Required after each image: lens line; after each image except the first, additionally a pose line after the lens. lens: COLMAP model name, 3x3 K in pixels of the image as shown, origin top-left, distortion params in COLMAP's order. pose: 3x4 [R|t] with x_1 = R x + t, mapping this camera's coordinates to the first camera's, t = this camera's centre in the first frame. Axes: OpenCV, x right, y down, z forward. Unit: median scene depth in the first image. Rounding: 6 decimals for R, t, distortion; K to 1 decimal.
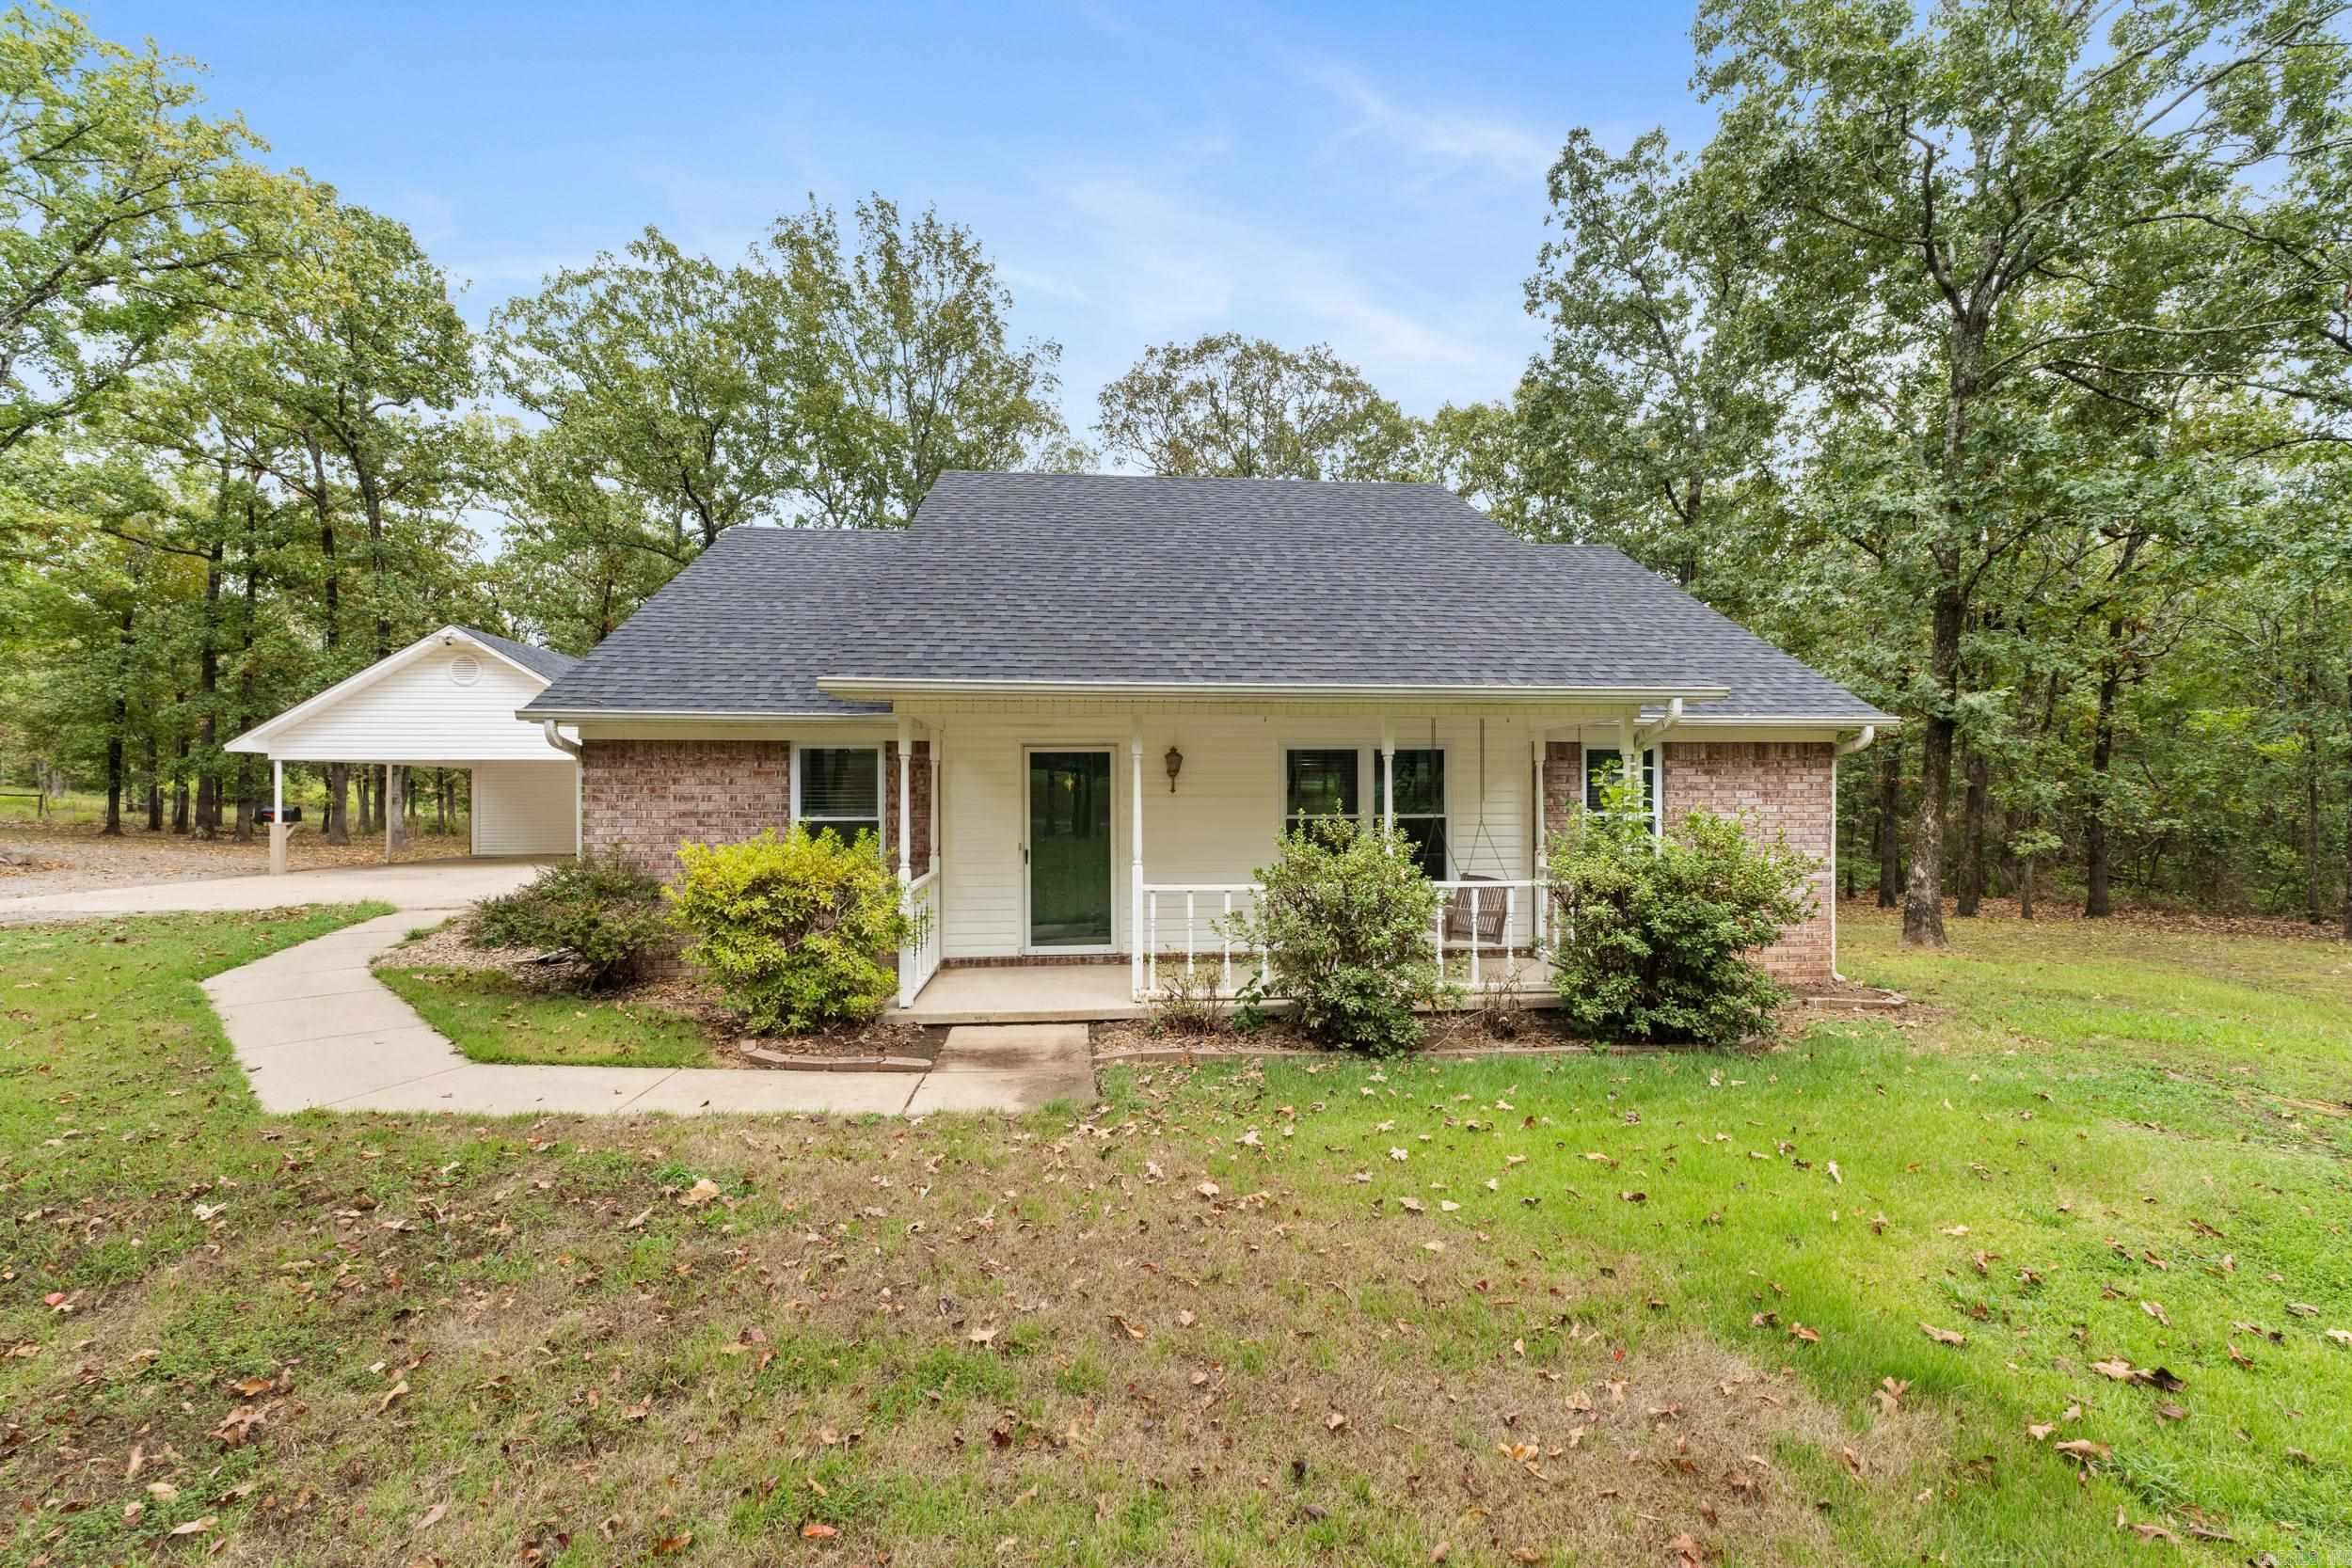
lens RADIAL K [[987.3, 0, 1185.2], [0, 987.3, 776.3], [0, 0, 1]] dist [0.004939, 0.000154]
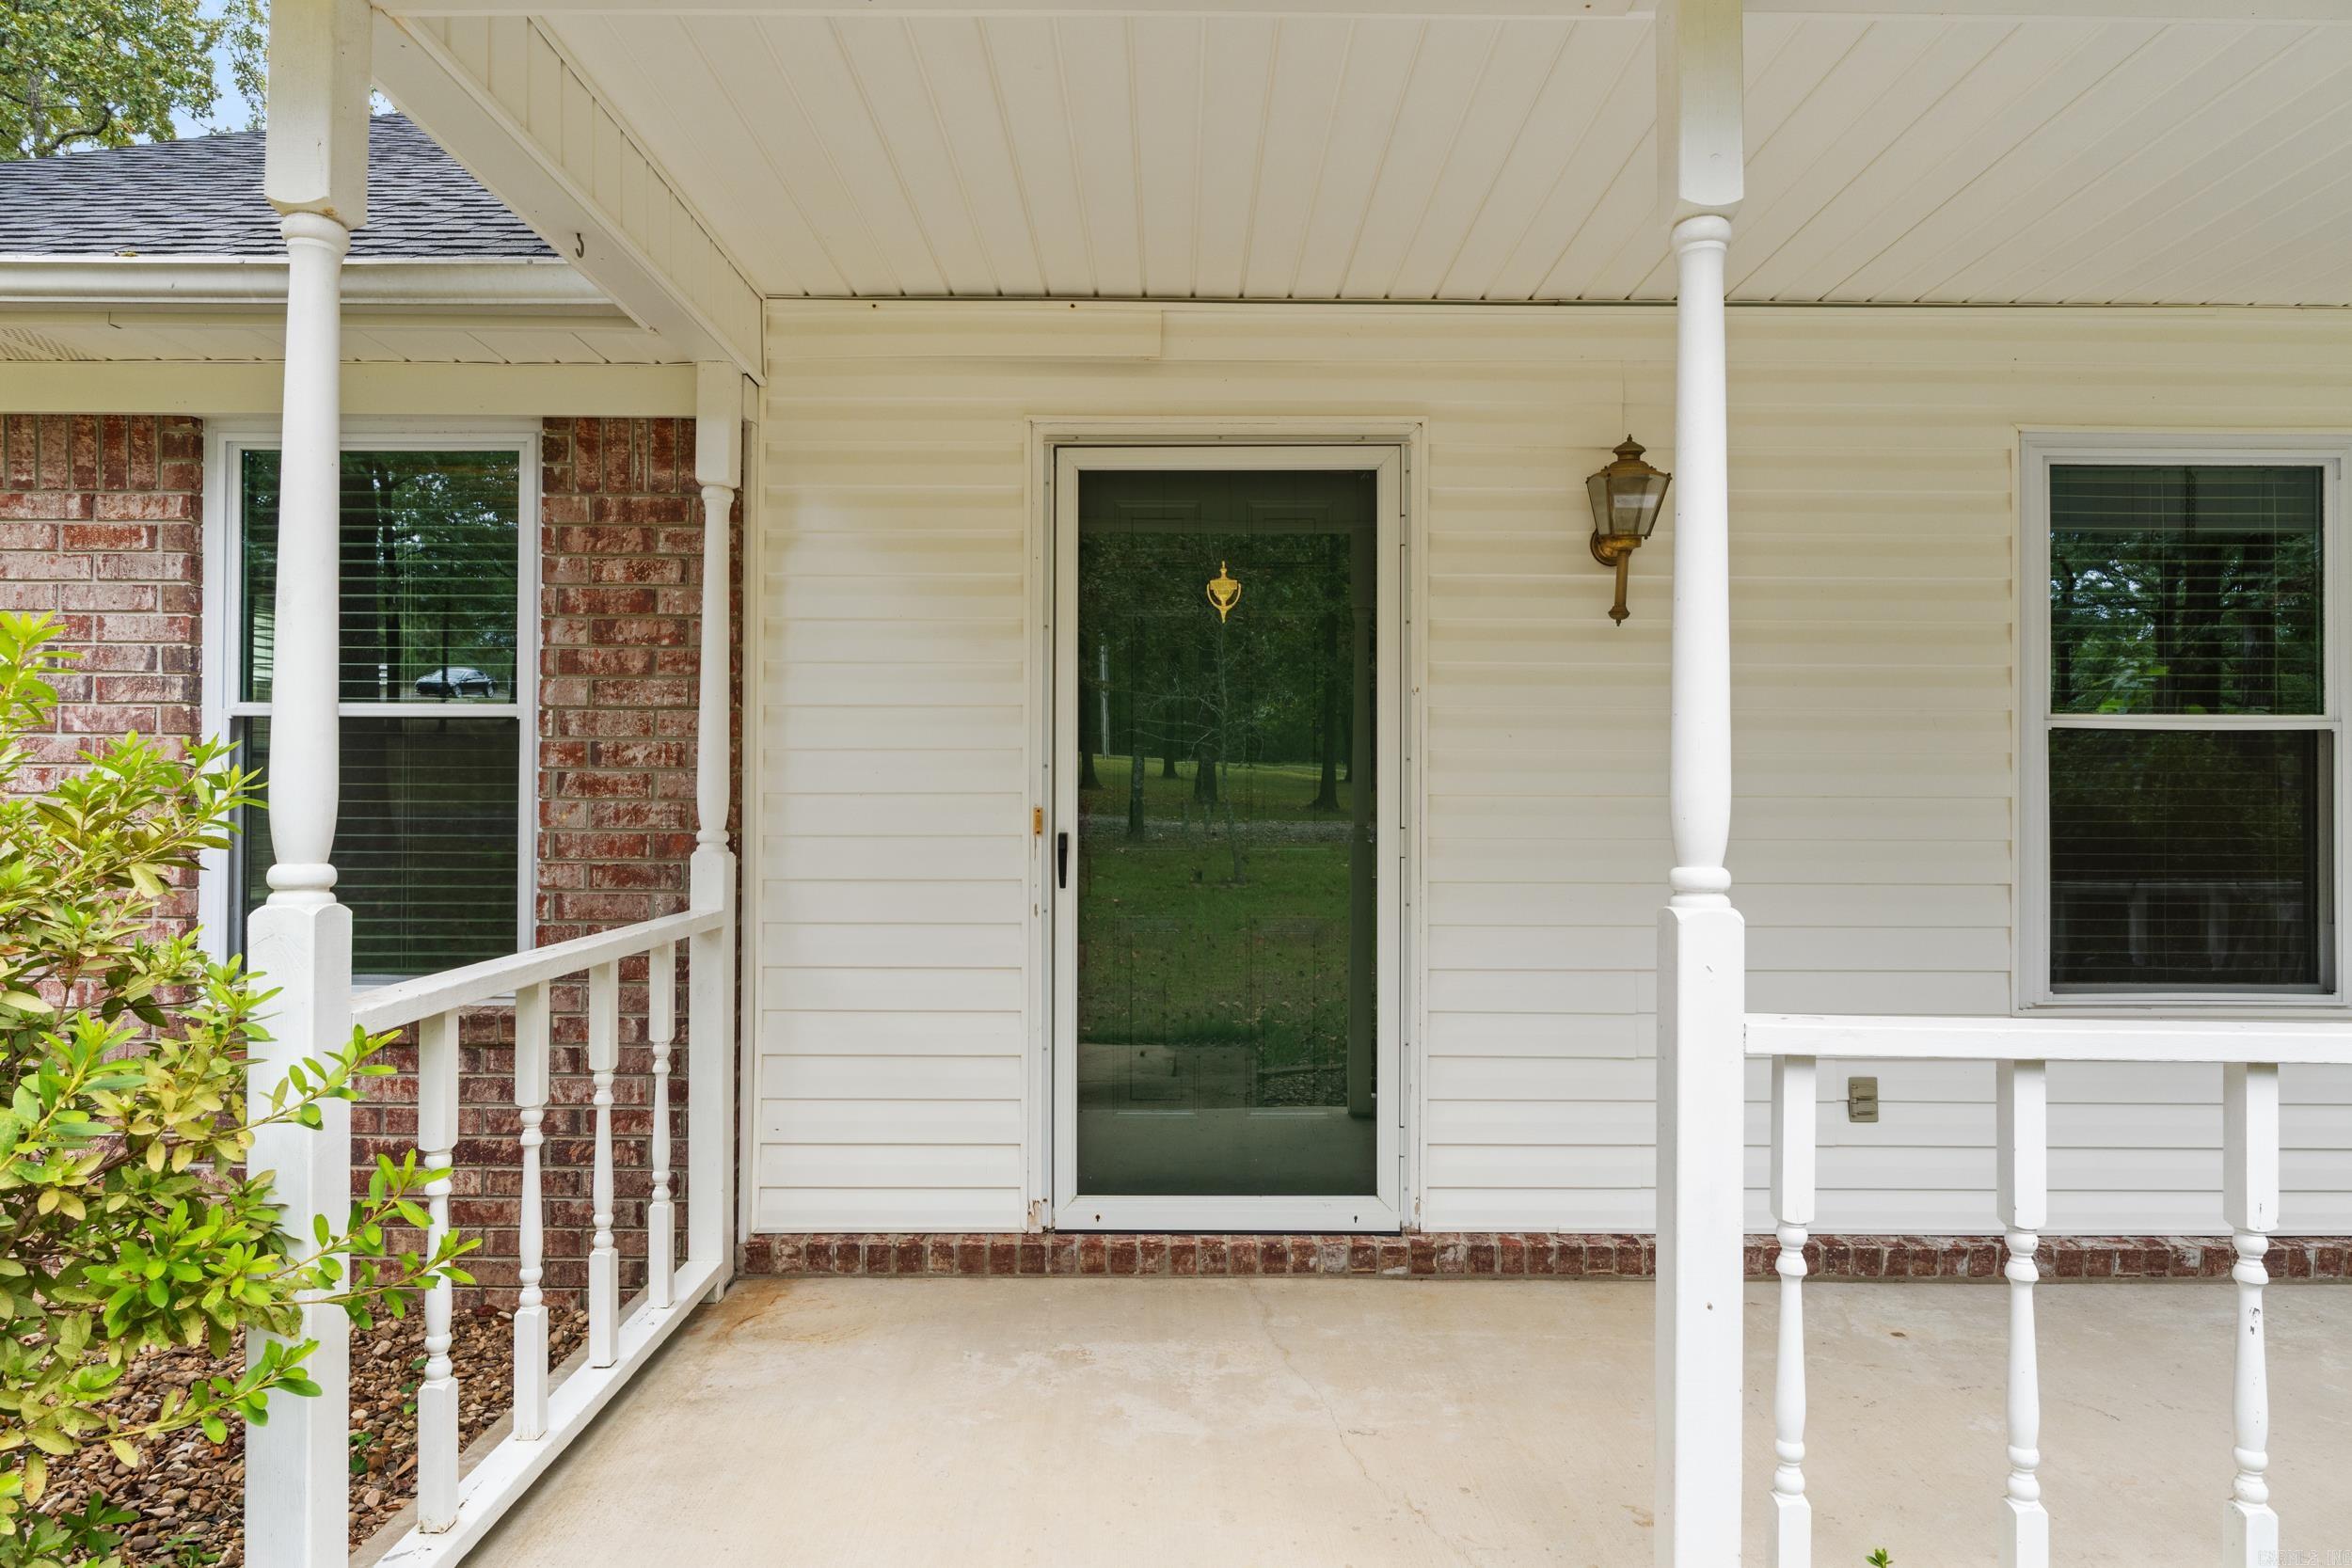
lens RADIAL K [[1379.5, 0, 1176.0], [0, 1379.5, 784.0], [0, 0, 1]] dist [-0.002237, -0.000255]
pose [[0.996108, 0.007834, -0.087793, -0.098778], [-0.007064, 0.999934, 0.009084, 0.058651], [0.087858, -0.008429, 0.996097, 0.640383]]
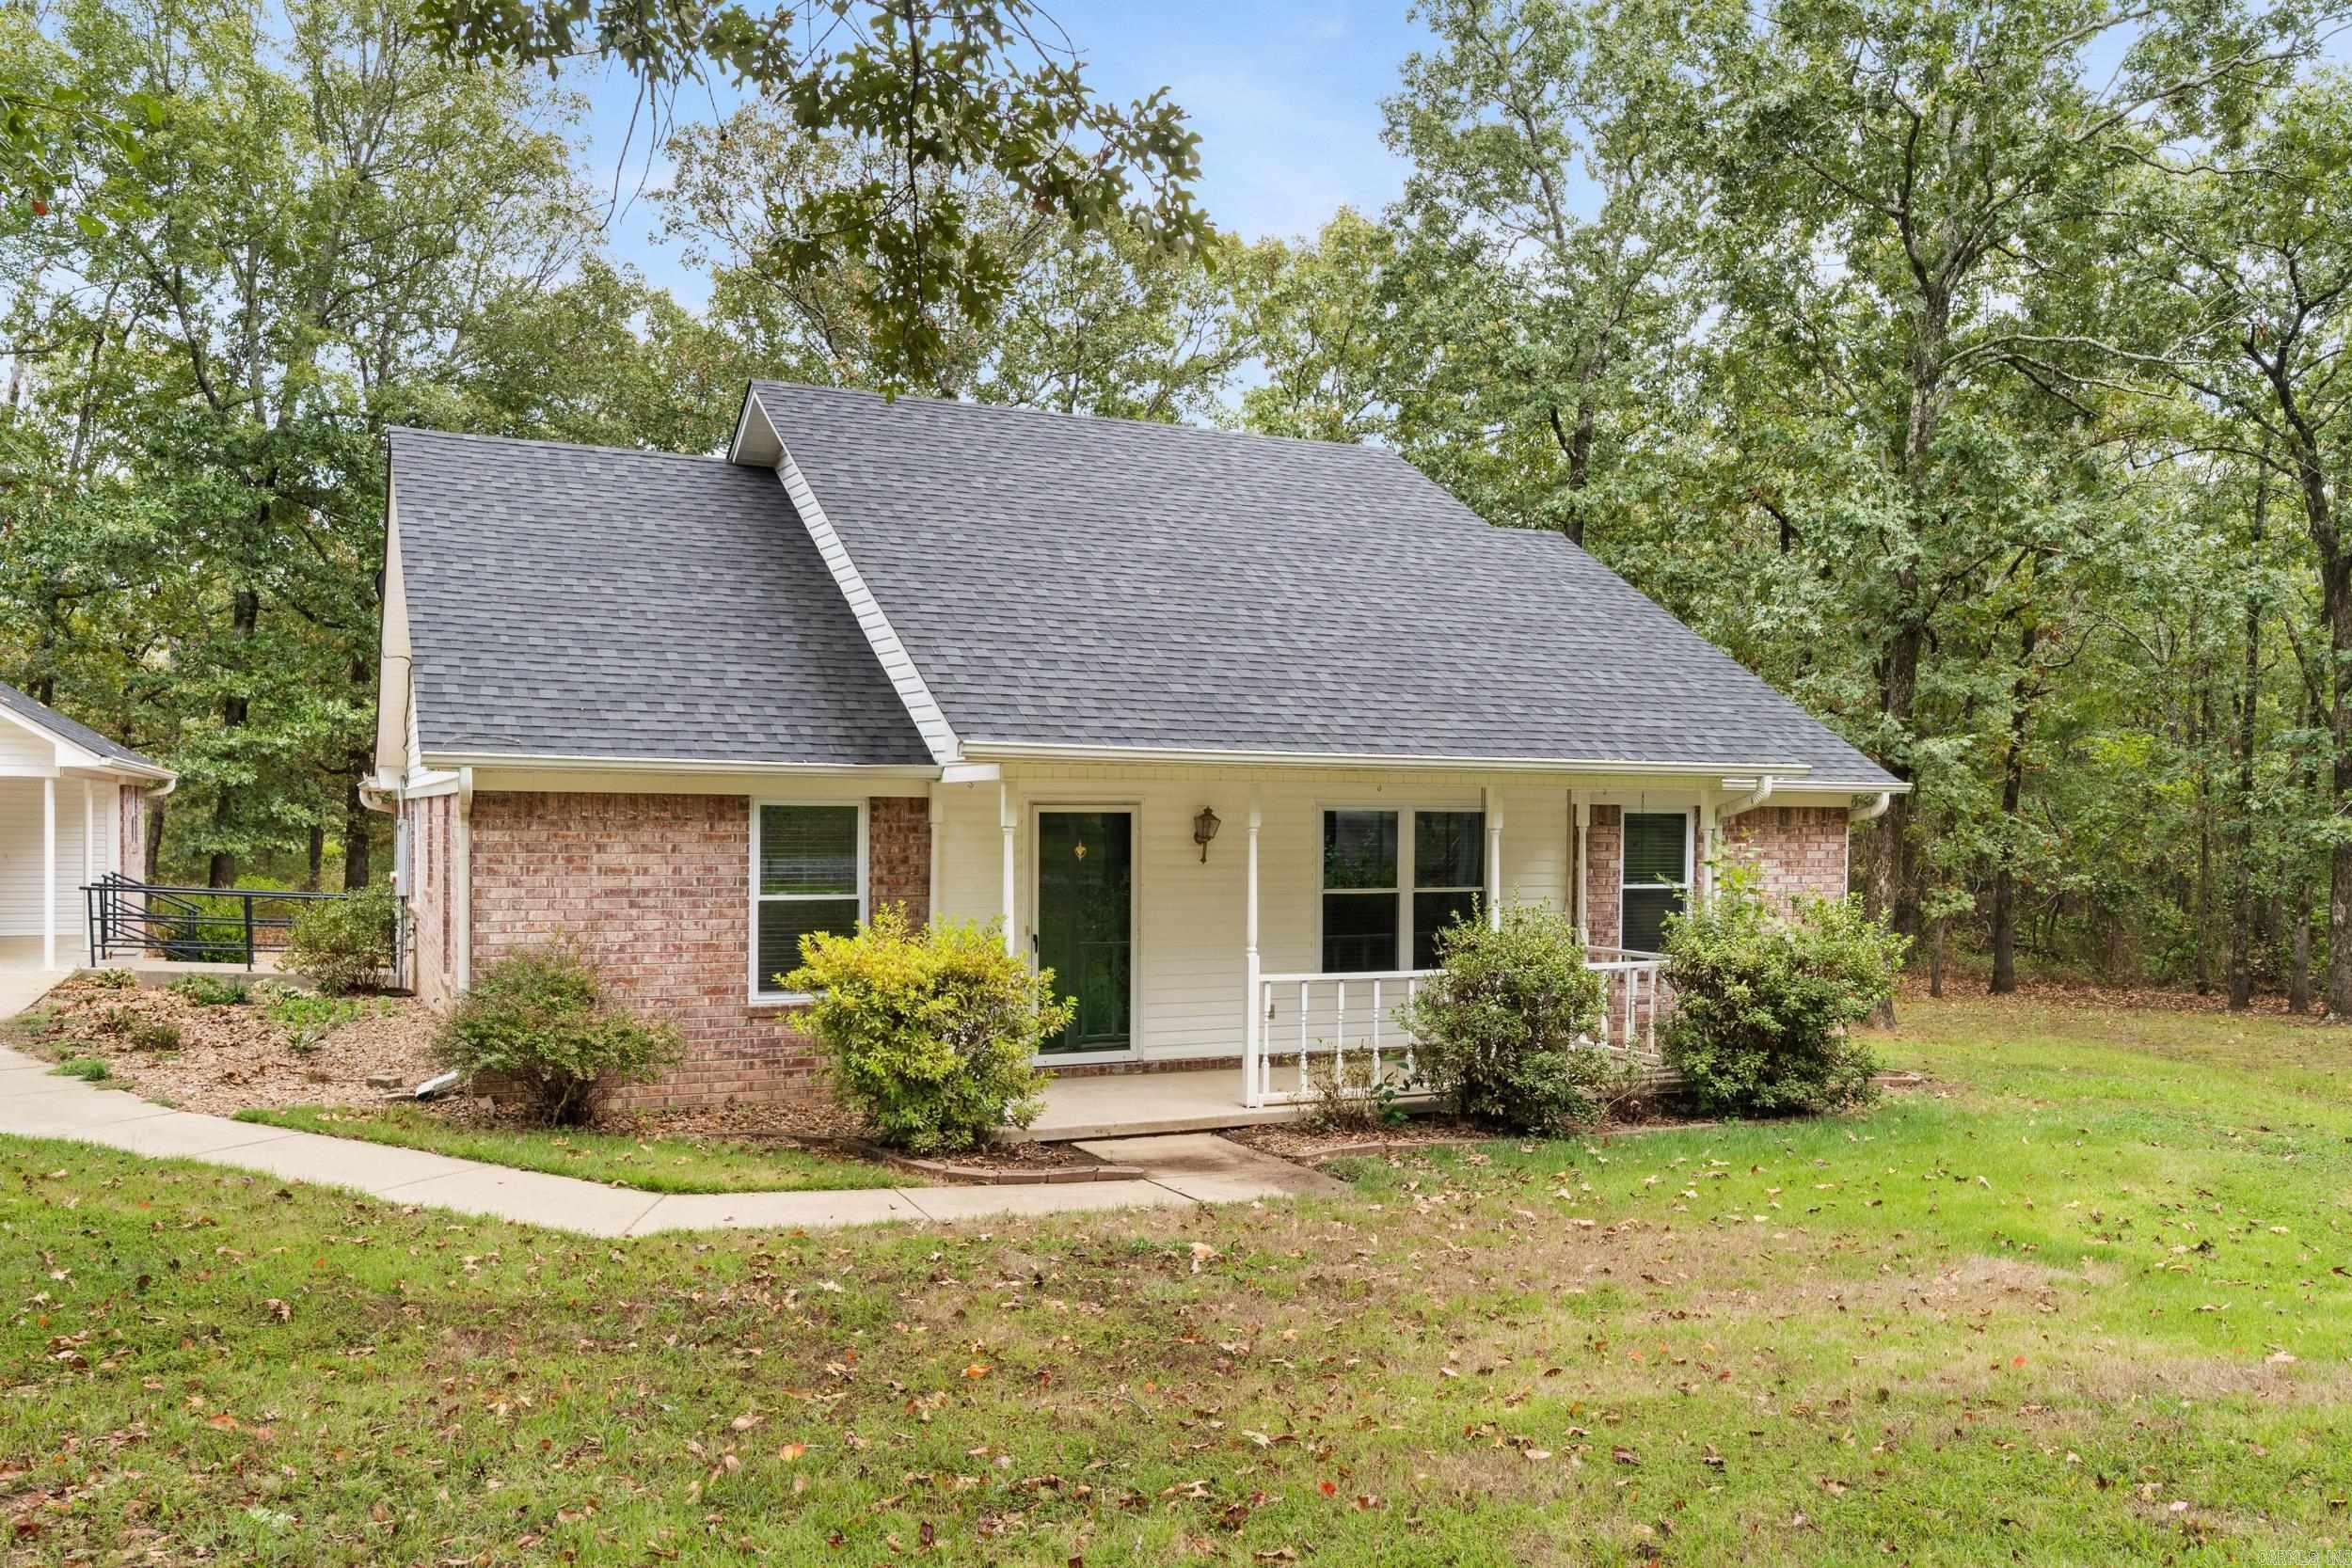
lens RADIAL K [[1848.3, 0, 1170.9], [0, 1848.3, 805.4], [0, 0, 1]] dist [0.003245, -0.002016]
pose [[0.939086, 0.012290, 0.343463, -0.578454], [-0.019140, 0.999680, 0.016558, -0.057088], [-0.343150, -0.022123, 0.939020, -0.441572]]
